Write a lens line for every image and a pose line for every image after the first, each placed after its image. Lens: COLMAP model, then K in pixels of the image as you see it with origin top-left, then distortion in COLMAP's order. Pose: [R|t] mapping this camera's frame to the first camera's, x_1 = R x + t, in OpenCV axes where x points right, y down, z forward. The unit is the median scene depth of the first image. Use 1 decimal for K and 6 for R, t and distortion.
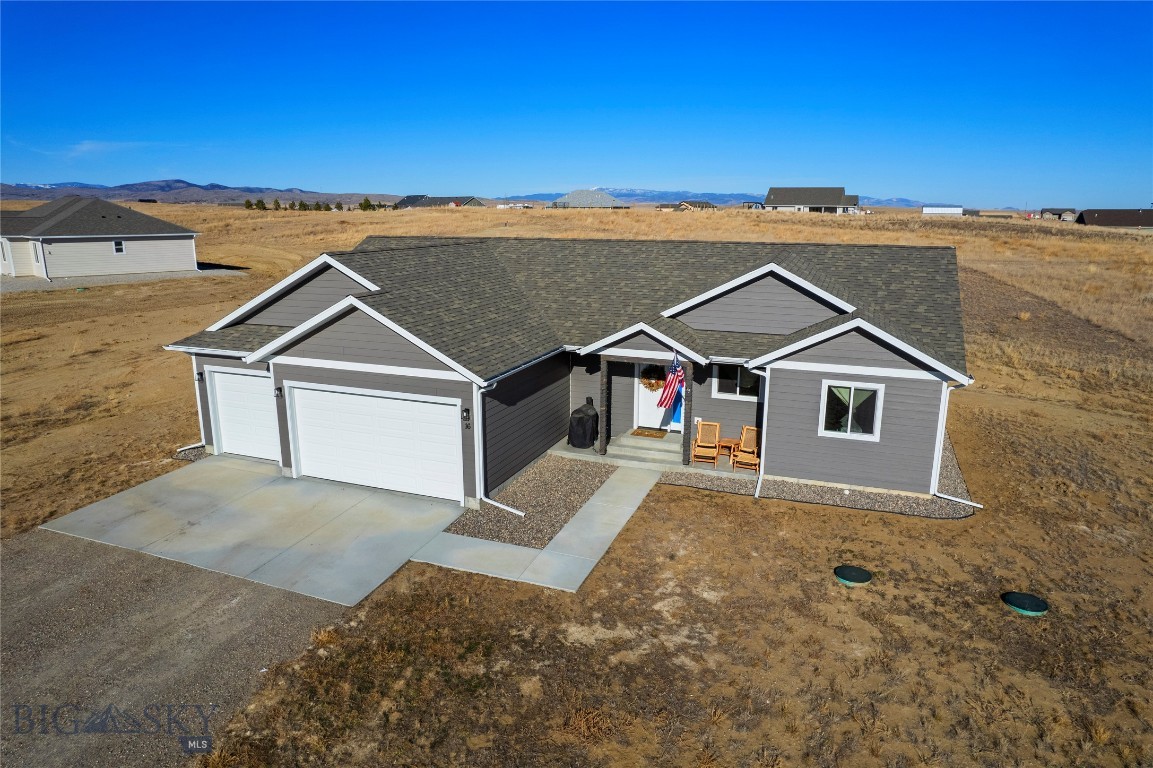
lens RADIAL K [[739.1, 0, 577.2], [0, 739.1, 387.5], [0, 0, 1]] dist [-0.074599, 0.064551]
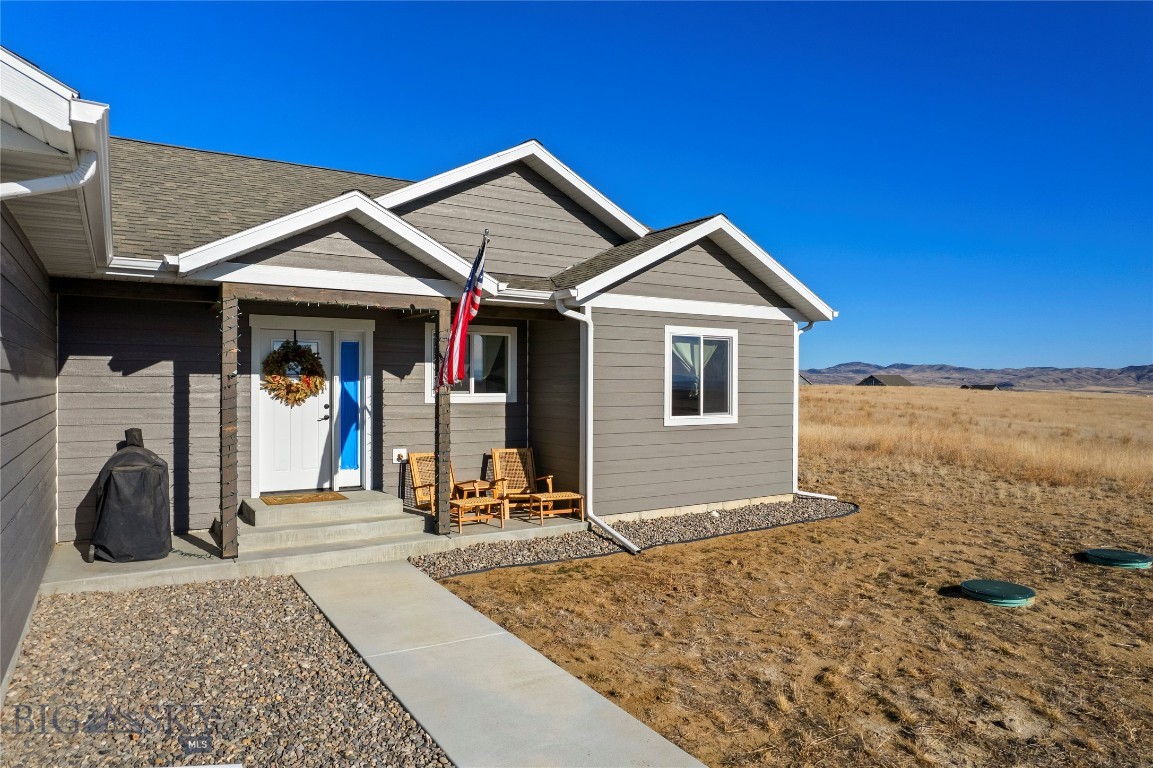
lens RADIAL K [[739.1, 0, 579.1], [0, 739.1, 387.1], [0, 0, 1]] dist [-0.074599, 0.064551]
pose [[0.590273, -0.003499, 0.807196, -0.176260], [0.186313, 0.973580, -0.132023, 0.098929], [-0.785408, 0.228321, 0.575329, 0.709588]]
